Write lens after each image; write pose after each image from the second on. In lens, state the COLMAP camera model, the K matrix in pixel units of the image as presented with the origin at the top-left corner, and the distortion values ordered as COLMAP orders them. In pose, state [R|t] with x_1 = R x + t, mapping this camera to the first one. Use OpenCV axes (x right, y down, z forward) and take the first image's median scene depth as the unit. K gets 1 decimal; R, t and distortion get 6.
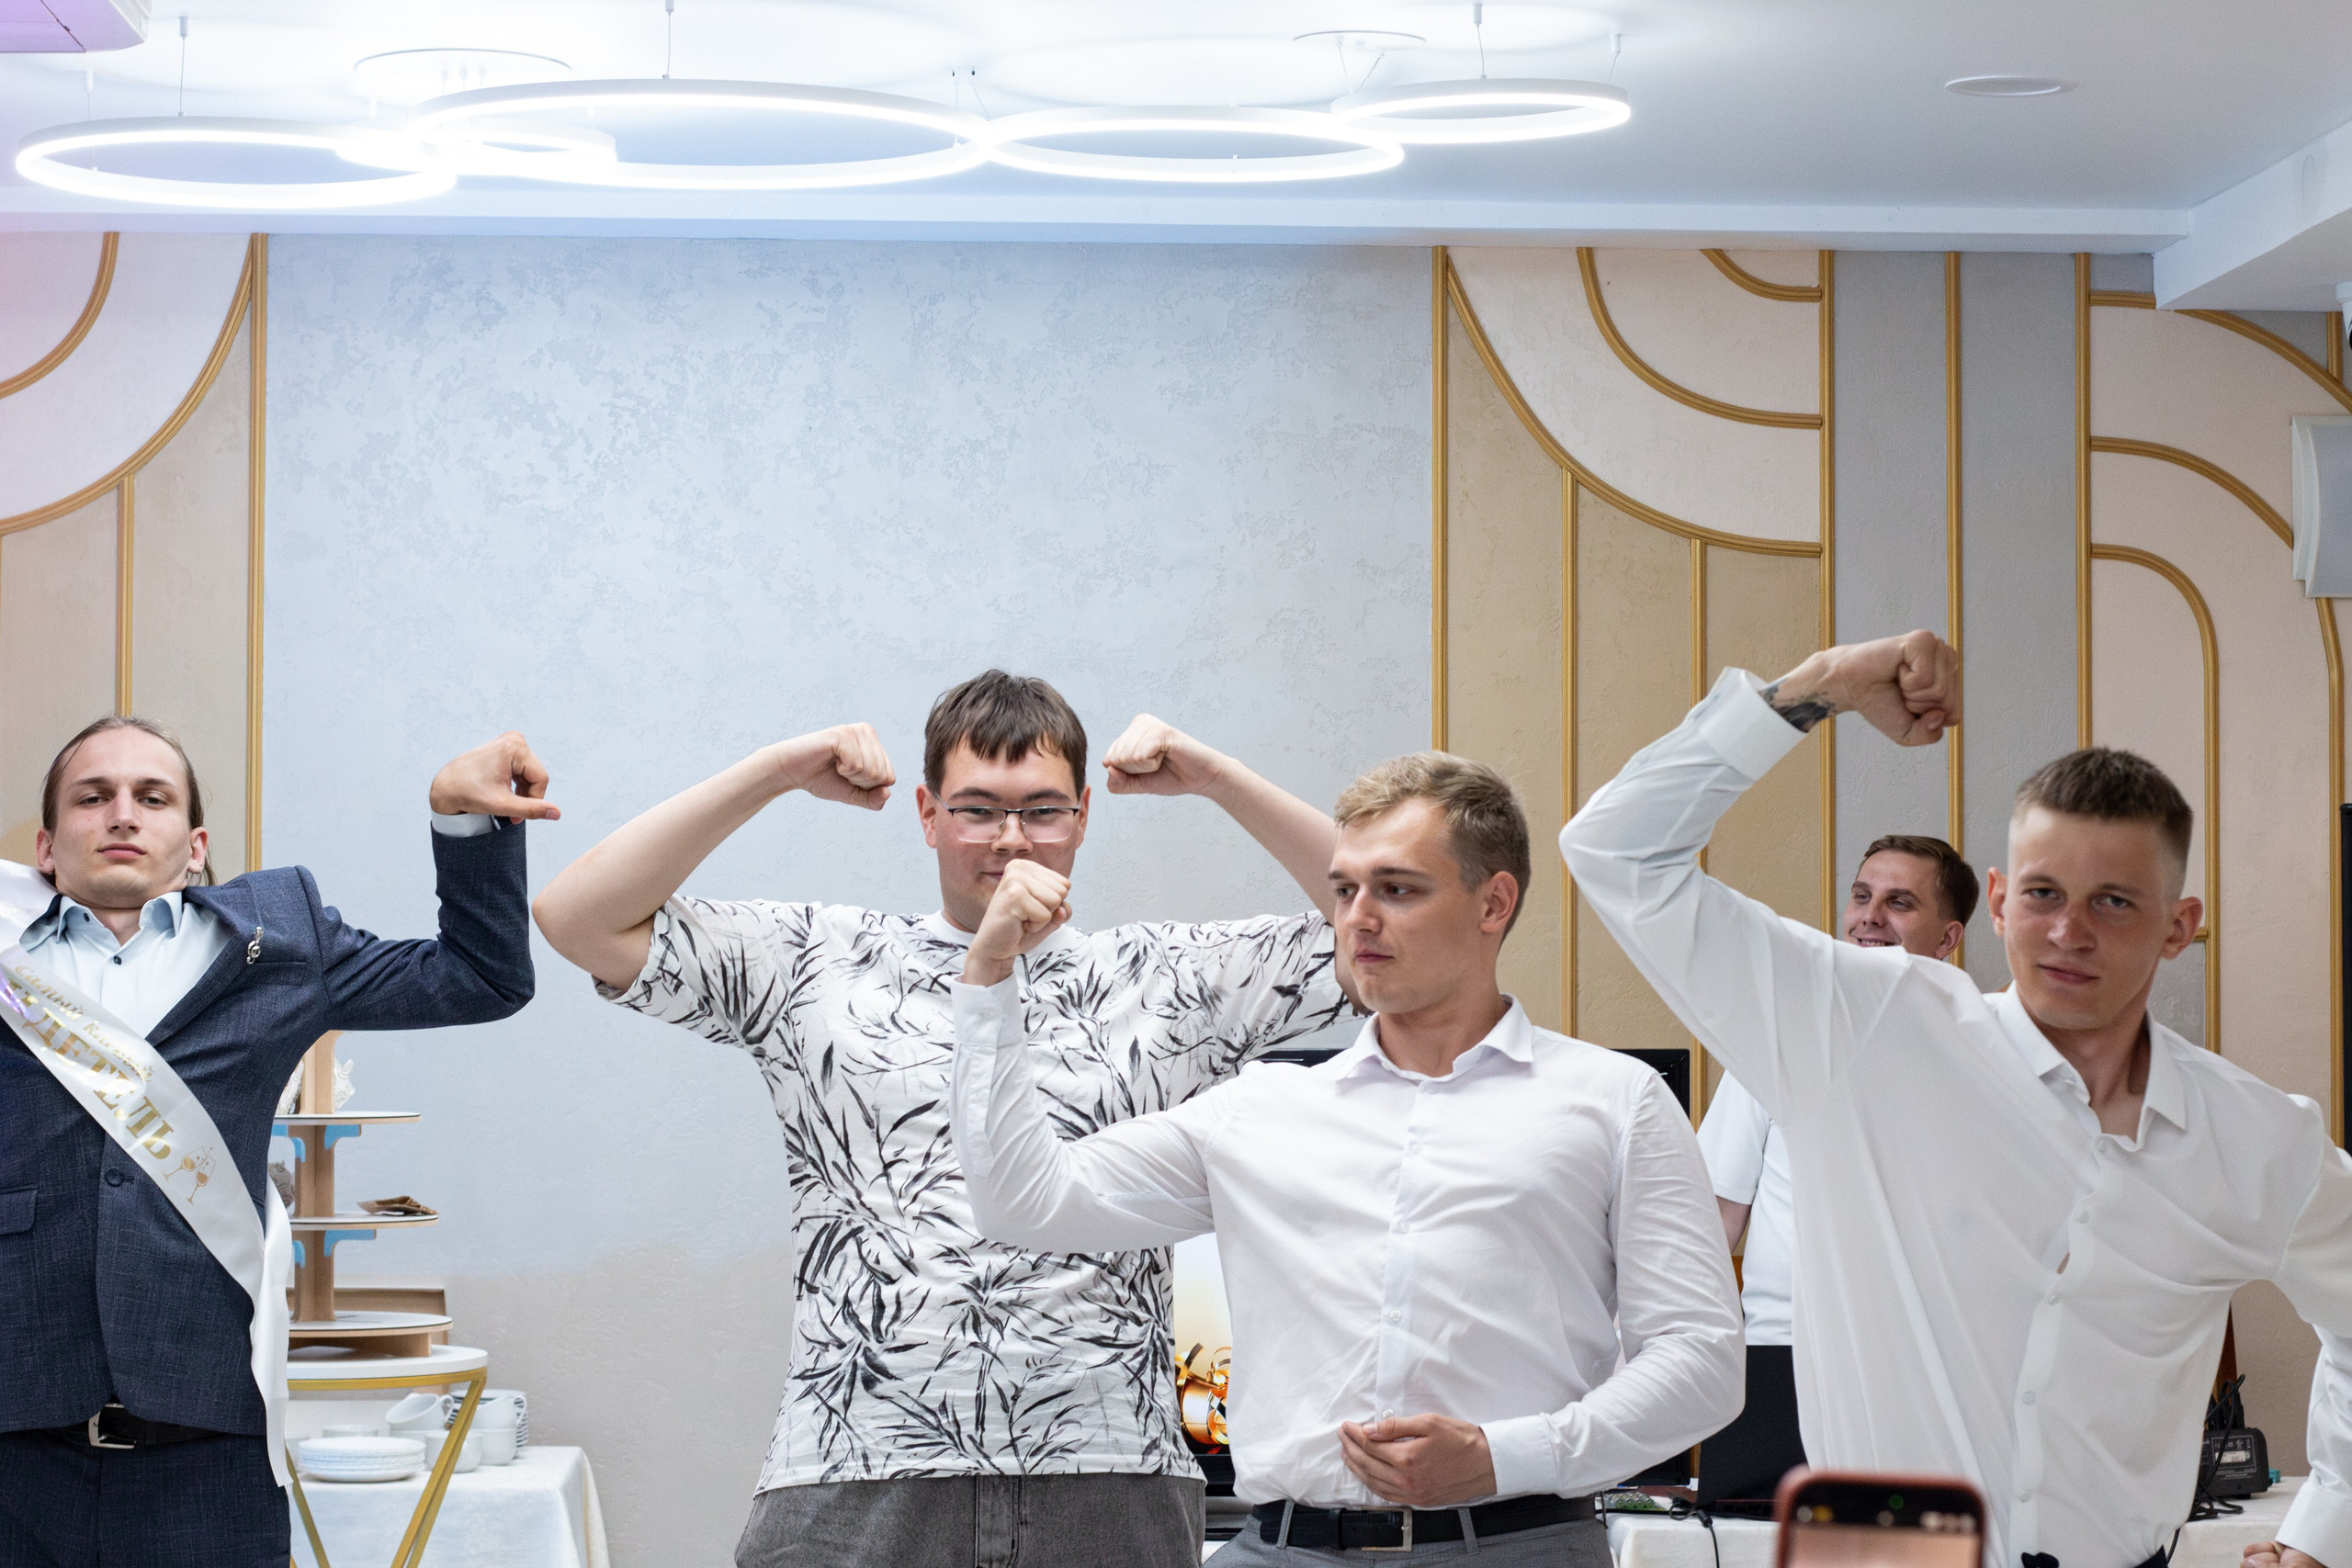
lens RADIAL K [[5246.2, 0, 1176.0], [0, 5246.2, 784.0], [0, 0, 1]] dist [-0.097751, -0.147850]
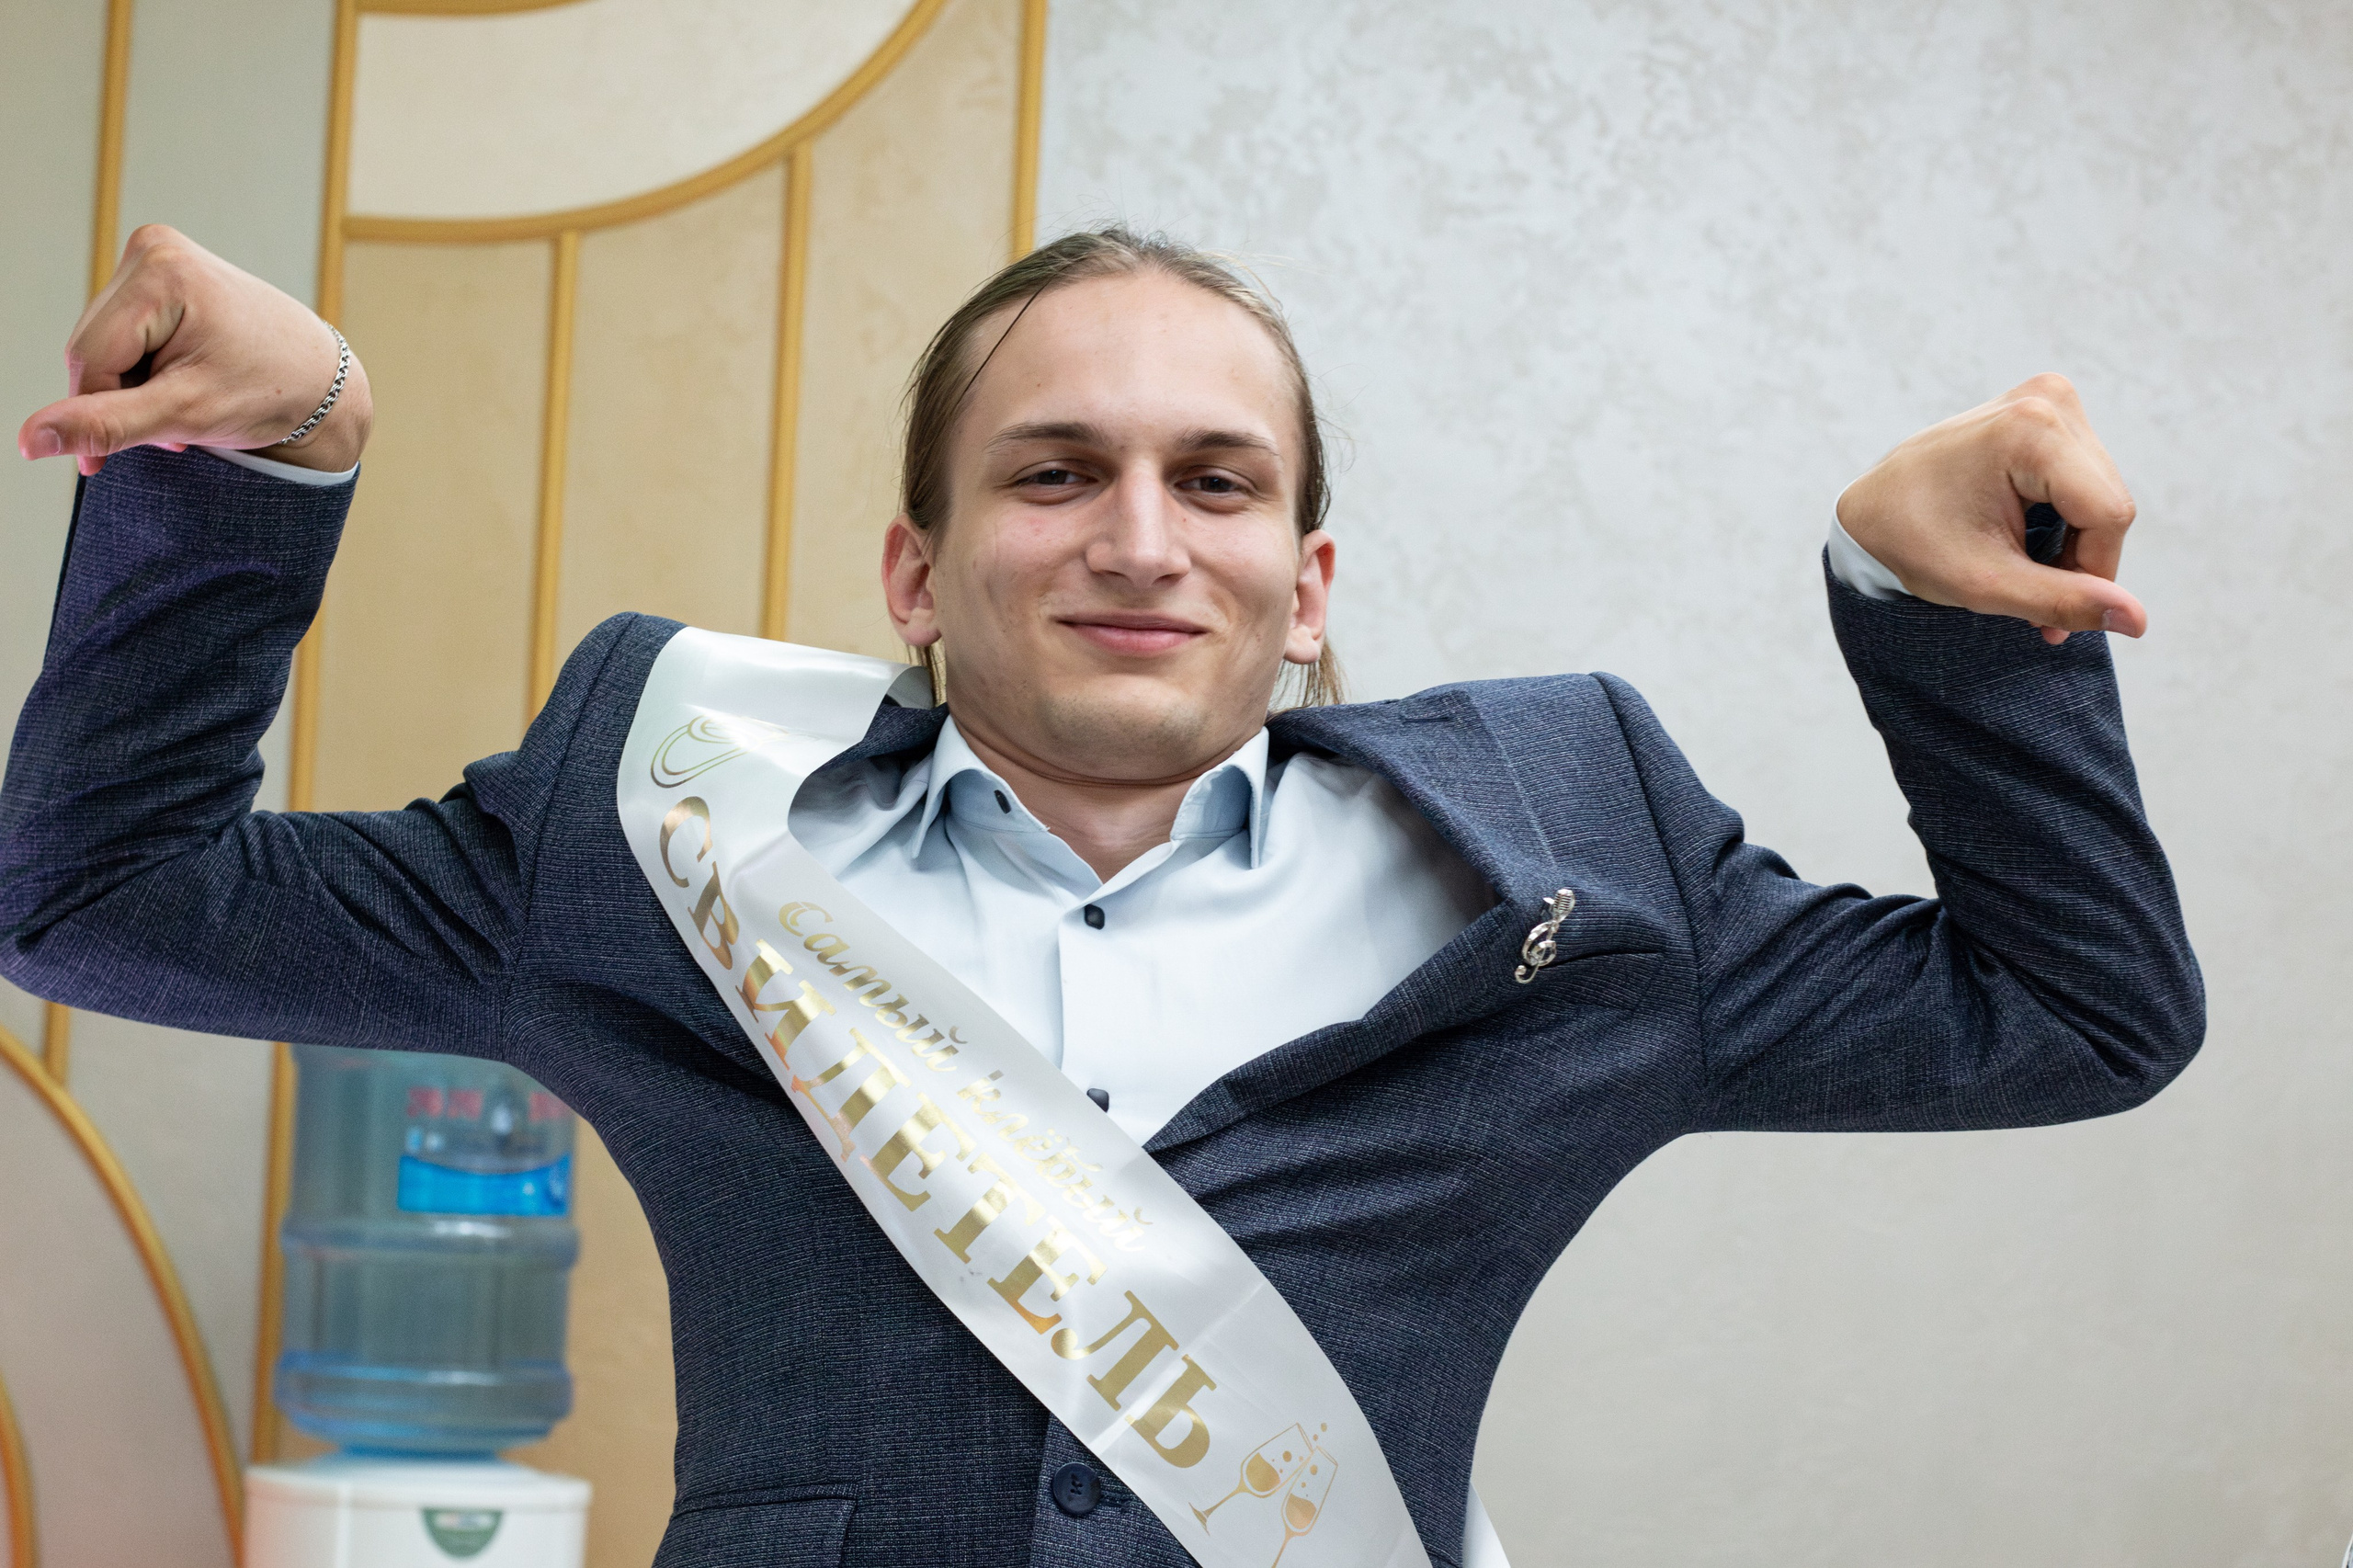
lens RADIAL K [[5248.9, 0, 1176.5], [0, 5248.9, 784.0], [0, 0, 1]] dist [-0.097751, -0.147850]
pose [[0.996420, 0.044402, -0.071936, -0.114395], [-0.045980, 0.998733, -0.020436, 0.021459], [0.070938, 0.023670, 0.997200, 0.426378]]
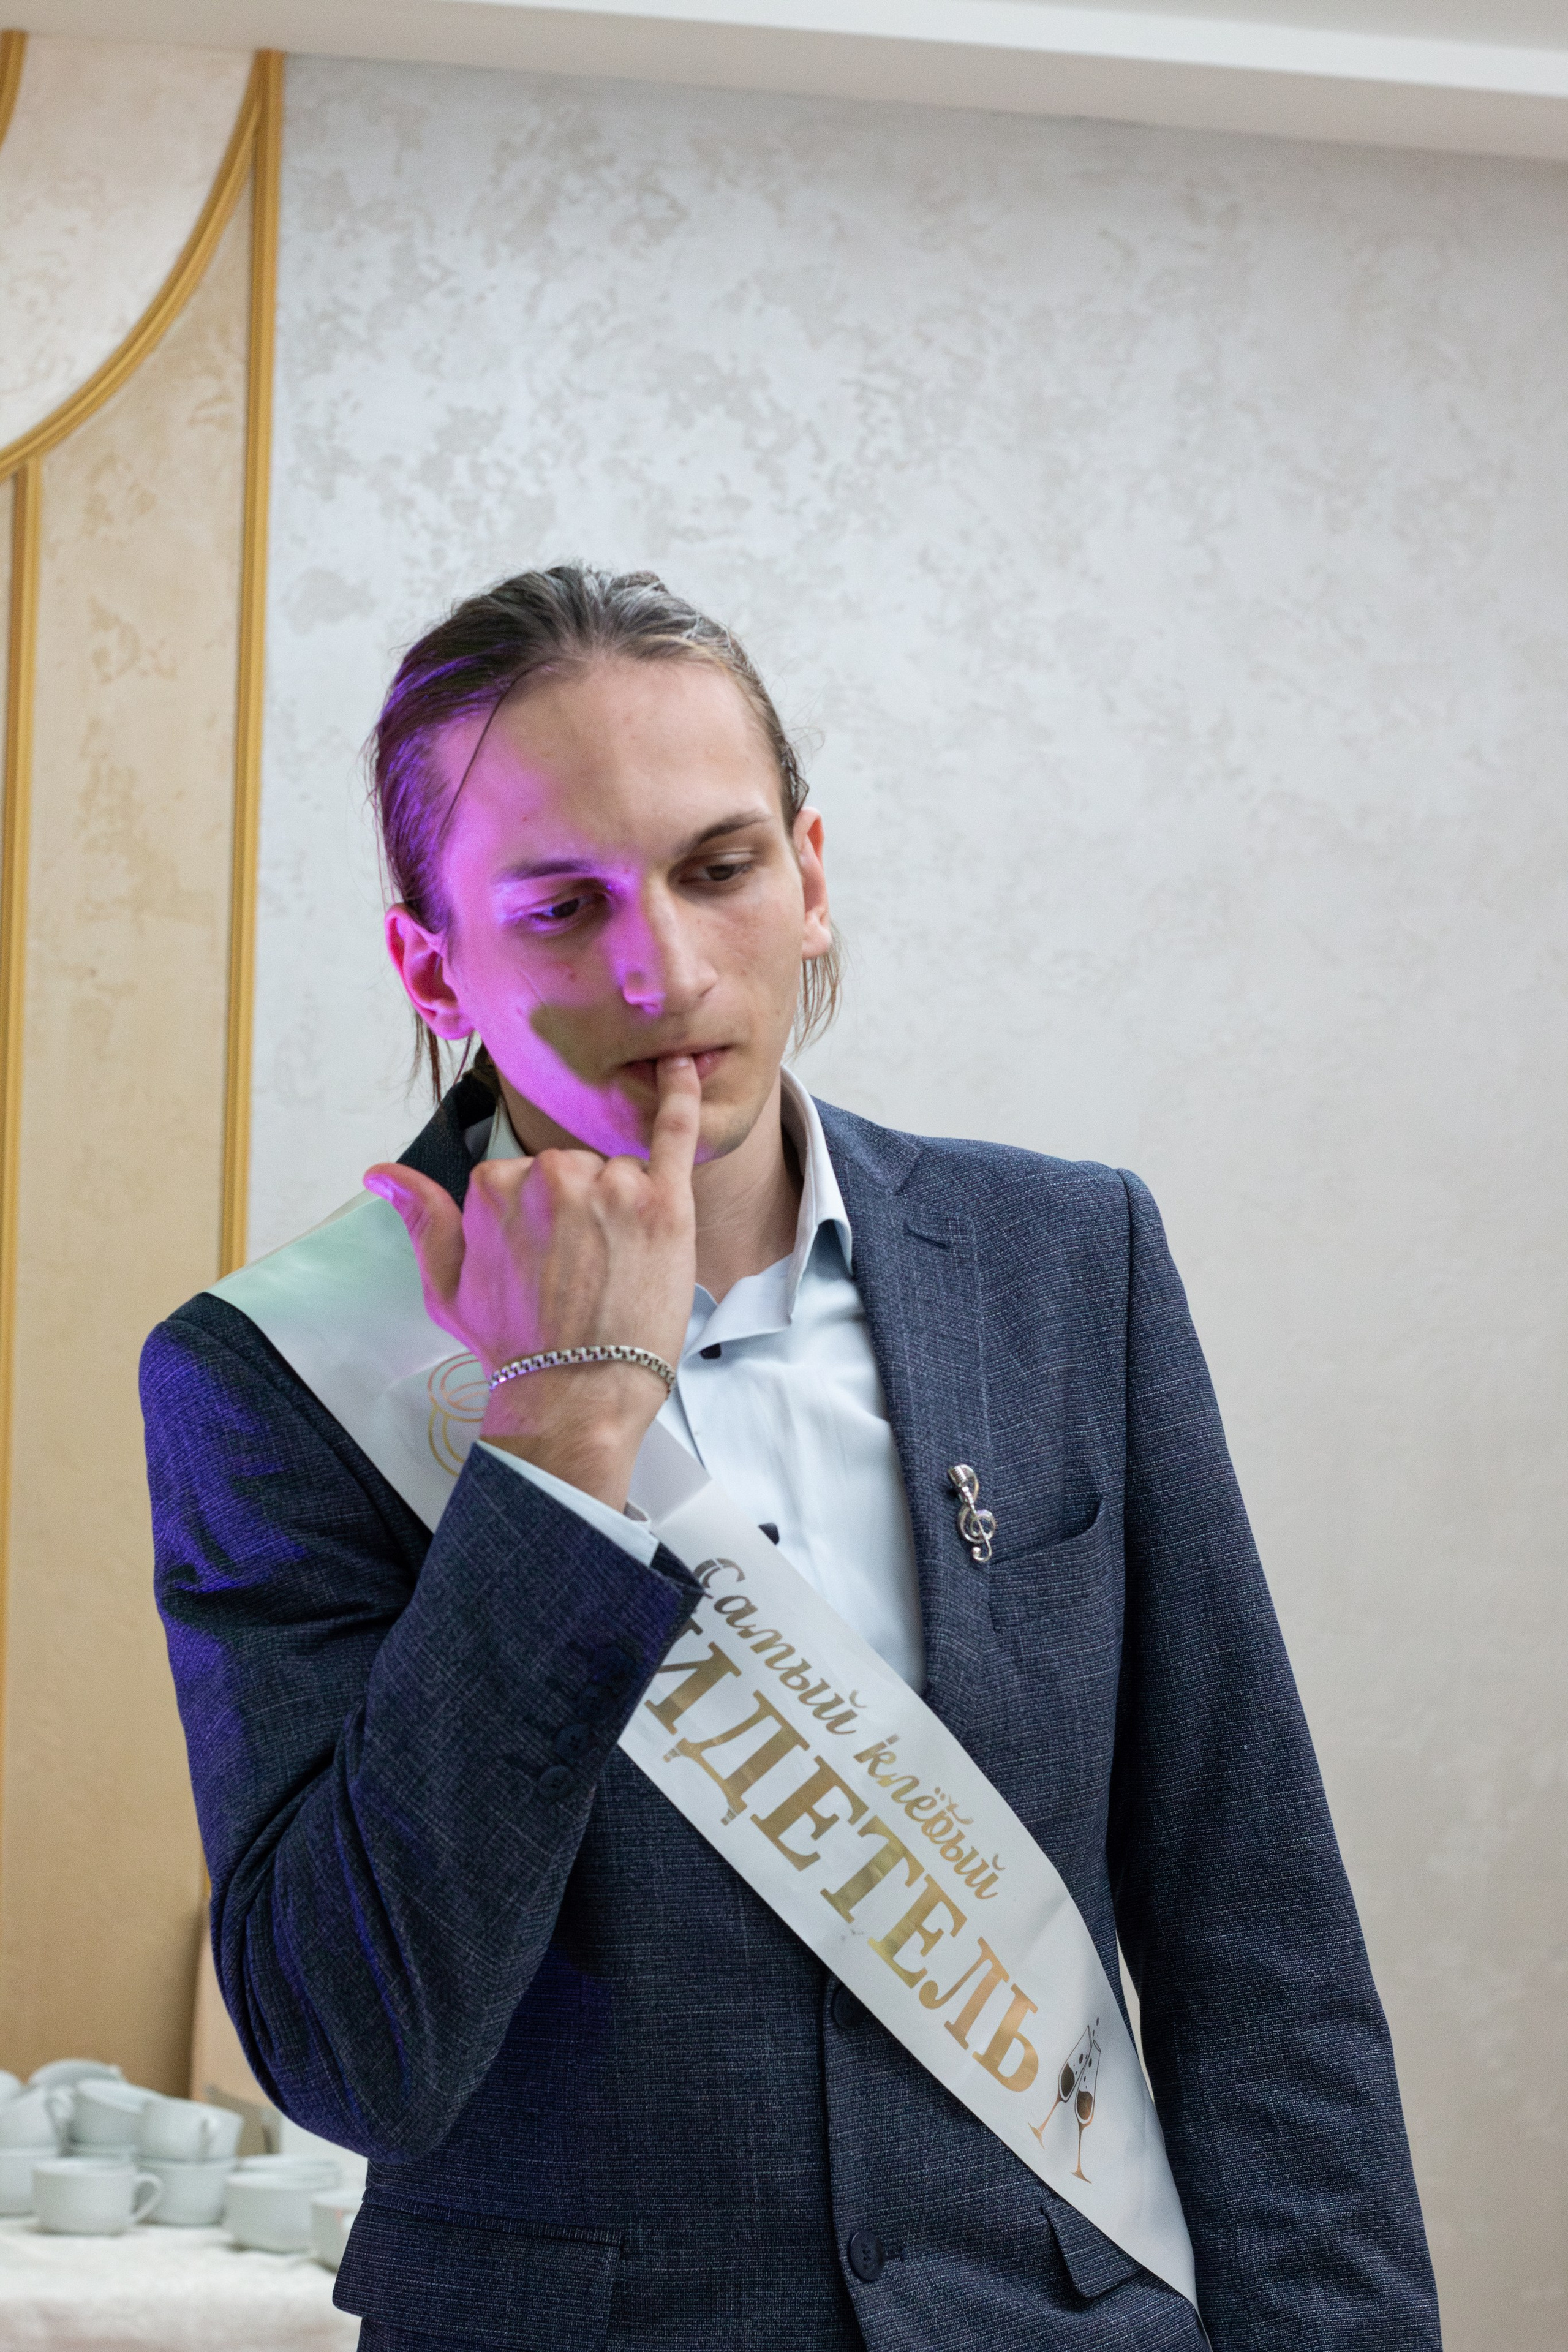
lens RADIAL K [[5246.7, 0, 784.0], [0, 5246.7, 1176.0], [0, 0, 1]] dist [-0.097751, -0.147850]
pose [[0.988281, 0.028728, 0.149915, -0.201488], [-0.026237, 0.999483, -0.018571, 0.027083], [-0.150371, 0.014420, 0.988524, 0.425676]]
